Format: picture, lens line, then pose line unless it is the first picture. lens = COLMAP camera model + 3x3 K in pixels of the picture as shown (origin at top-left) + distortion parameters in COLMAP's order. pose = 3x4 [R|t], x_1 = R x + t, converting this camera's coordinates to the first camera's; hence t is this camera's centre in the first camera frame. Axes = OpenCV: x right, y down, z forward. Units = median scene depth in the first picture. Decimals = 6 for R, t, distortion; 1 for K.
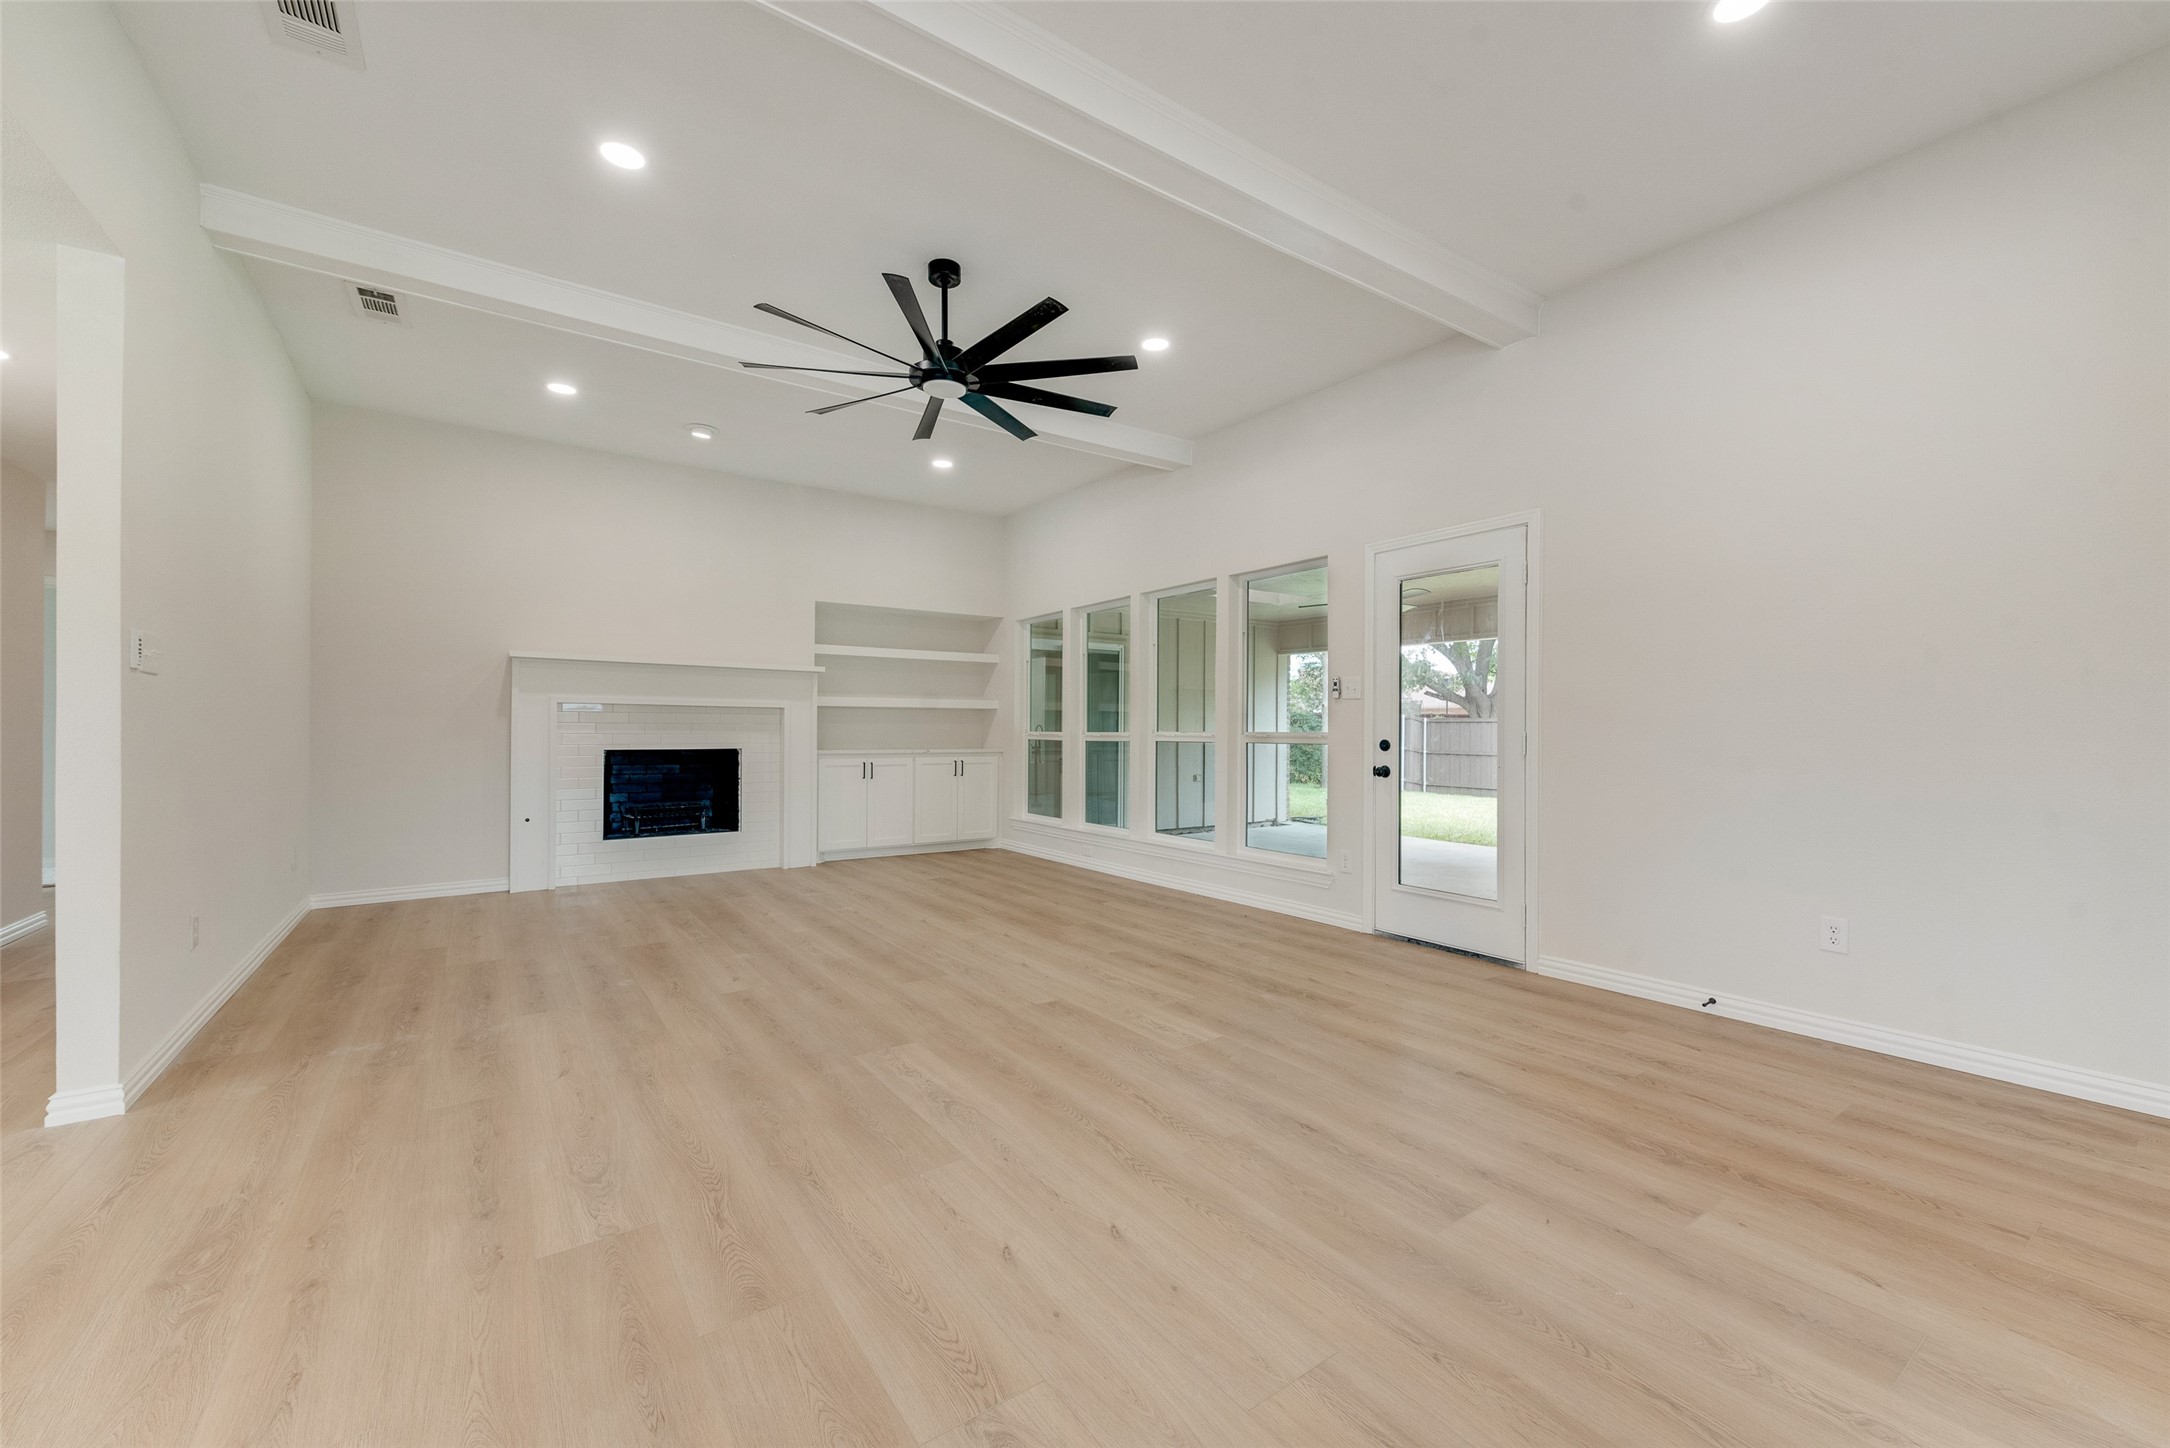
lens RADIAL K [[848.9, 0, 1085.4], [0, 848.9, 732.3], [0, 0, 1]] dist [0.016733, -0.005103]
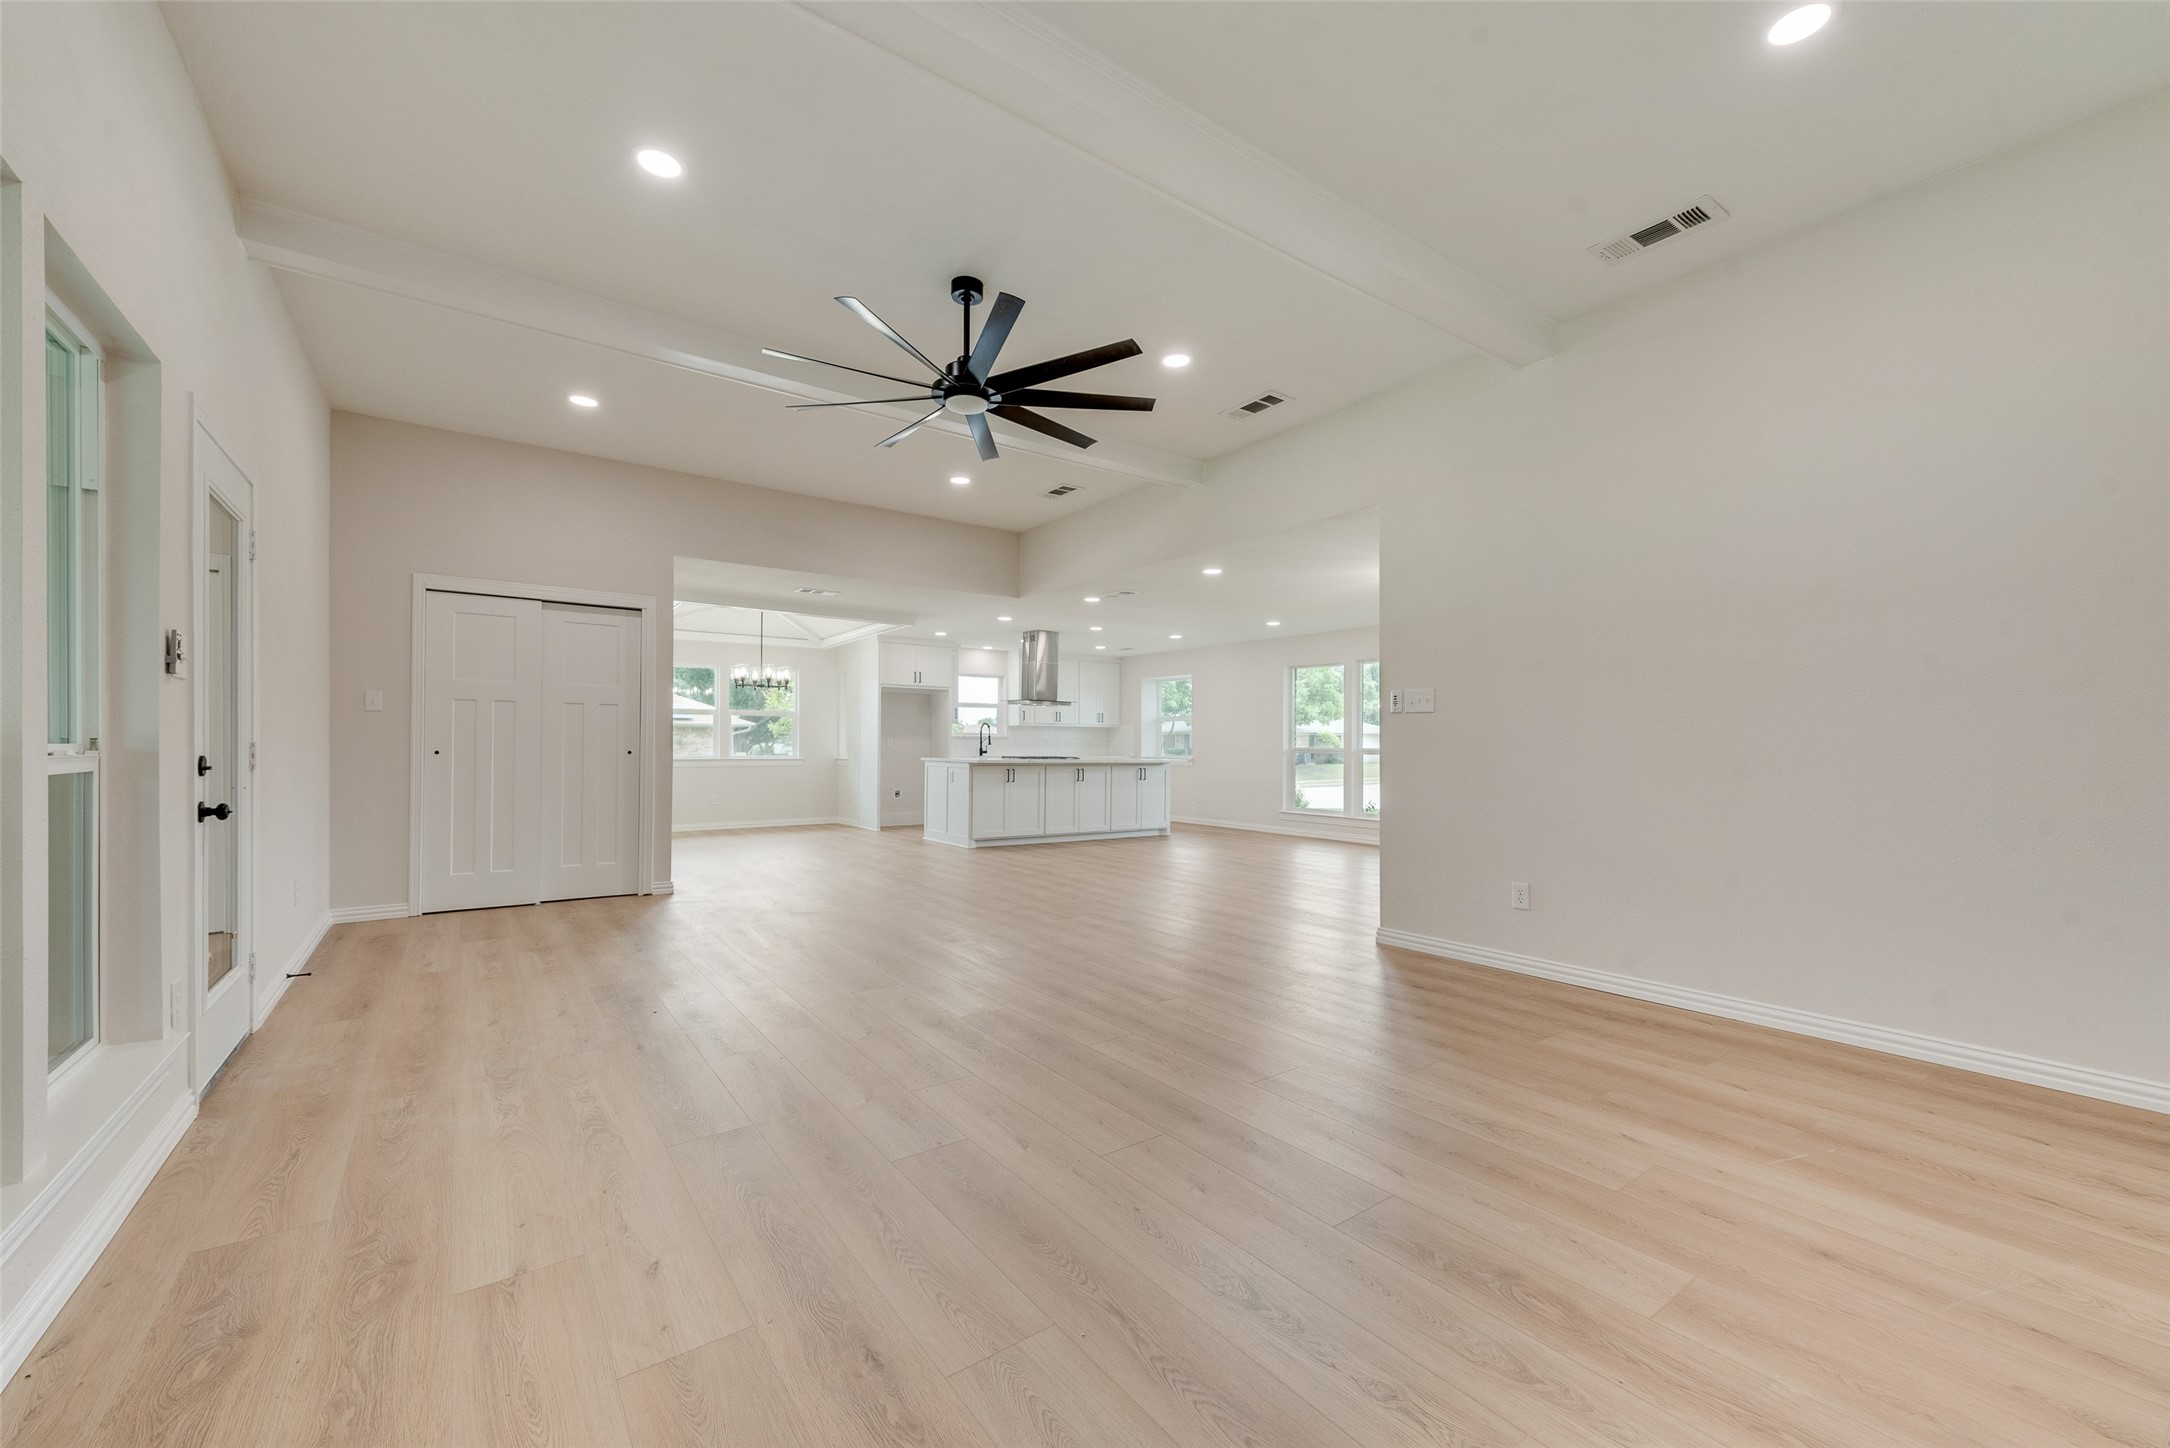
lens RADIAL K [[854.0, 0, 1083.5], [0, 854.0, 736.0], [0, 0, 1]] dist [0.016306, -0.004922]
pose [[-0.999893, -0.004608, -0.013907, -0.161464], [-0.004531, 0.999975, -0.005519, -0.002758], [0.013932, -0.005456, -0.999888, 1.116211]]
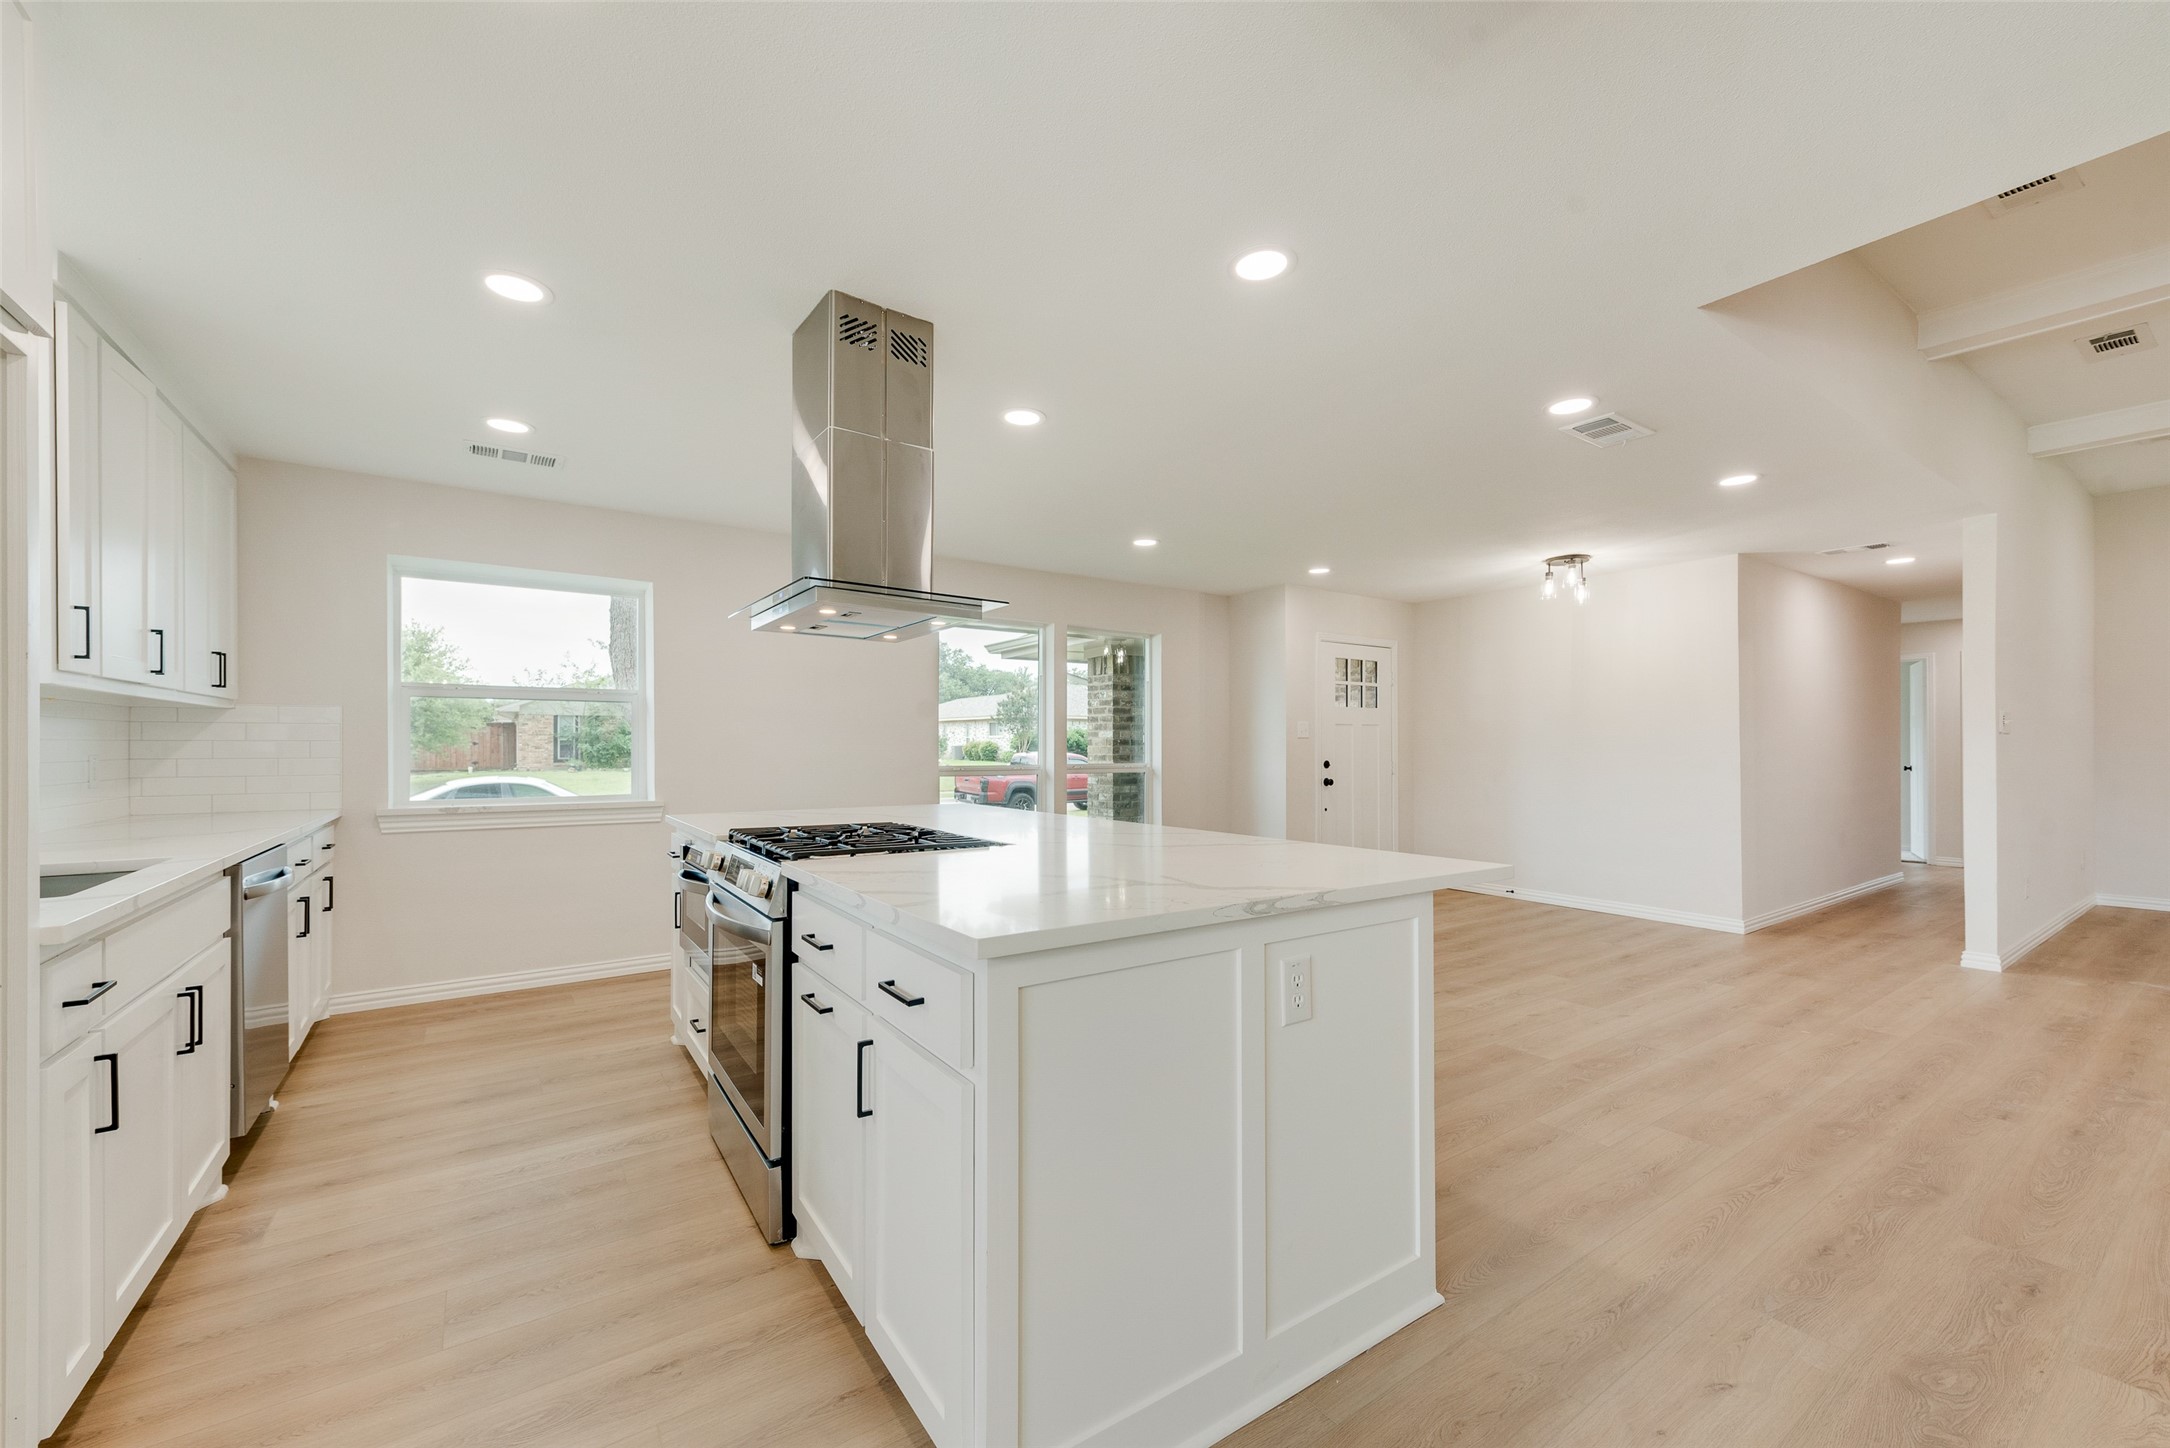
lens RADIAL K [[856.6, 0, 1081.8], [0, 856.6, 743.7], [0, 0, 1]] dist [0.016195, -0.005266]
pose [[-0.005046, -0.002074, -0.999985, 0.290350], [-0.004370, 0.999988, -0.002051, -0.014309], [0.999978, 0.004359, -0.005055, -0.370692]]
